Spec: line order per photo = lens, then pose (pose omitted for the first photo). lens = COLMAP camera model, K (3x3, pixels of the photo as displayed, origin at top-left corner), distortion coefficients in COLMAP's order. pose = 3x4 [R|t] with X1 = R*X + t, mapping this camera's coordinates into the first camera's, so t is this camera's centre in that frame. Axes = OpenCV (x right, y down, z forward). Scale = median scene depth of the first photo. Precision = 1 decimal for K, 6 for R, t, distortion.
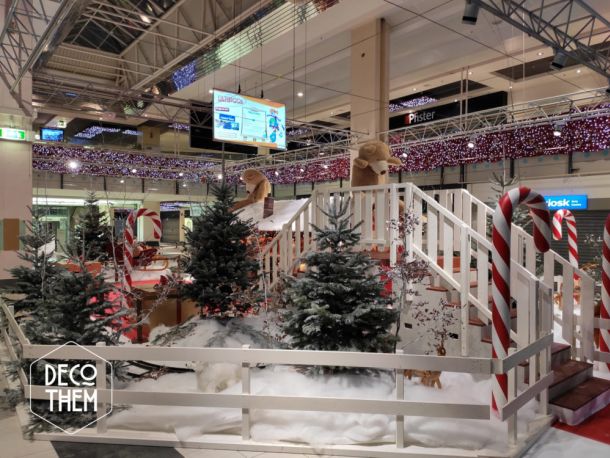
lens RADIAL K [[445.8, 0, 305.0], [0, 445.8, 229.0], [0, 0, 1]] dist [-0.007189, -0.001939]
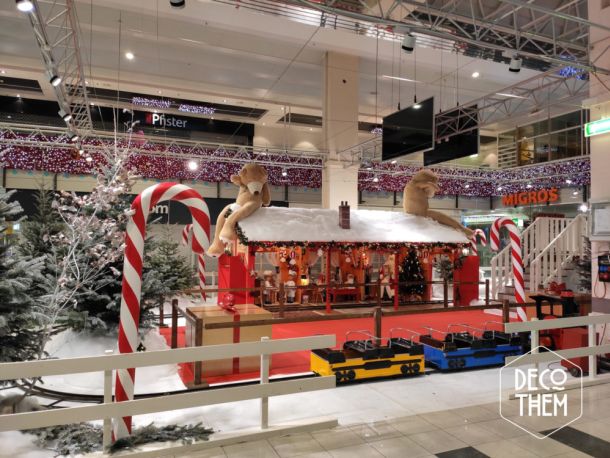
lens RADIAL K [[434.0, 0, 305.0], [0, 434.0, 229.0], [0, 0, 1]] dist [-0.002590, -0.000107]
pose [[0.256459, 0.017754, 0.966392, -0.680632], [0.006520, 0.999777, -0.020097, -0.006533], [-0.966533, 0.011455, 0.256286, 0.616124]]
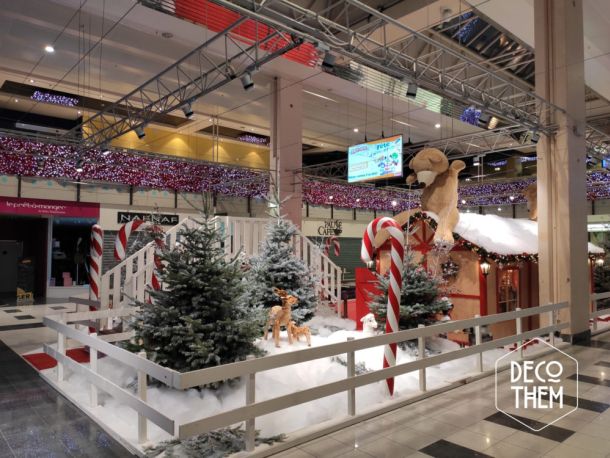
lens RADIAL K [[445.8, 0, 305.0], [0, 445.8, 229.0], [0, 0, 1]] dist [-0.007189, -0.001939]
pose [[-0.066370, 0.035142, 0.997176, -0.780794], [0.000479, 0.999381, -0.035188, -0.015848], [-0.997795, -0.001858, -0.066346, 0.777659]]
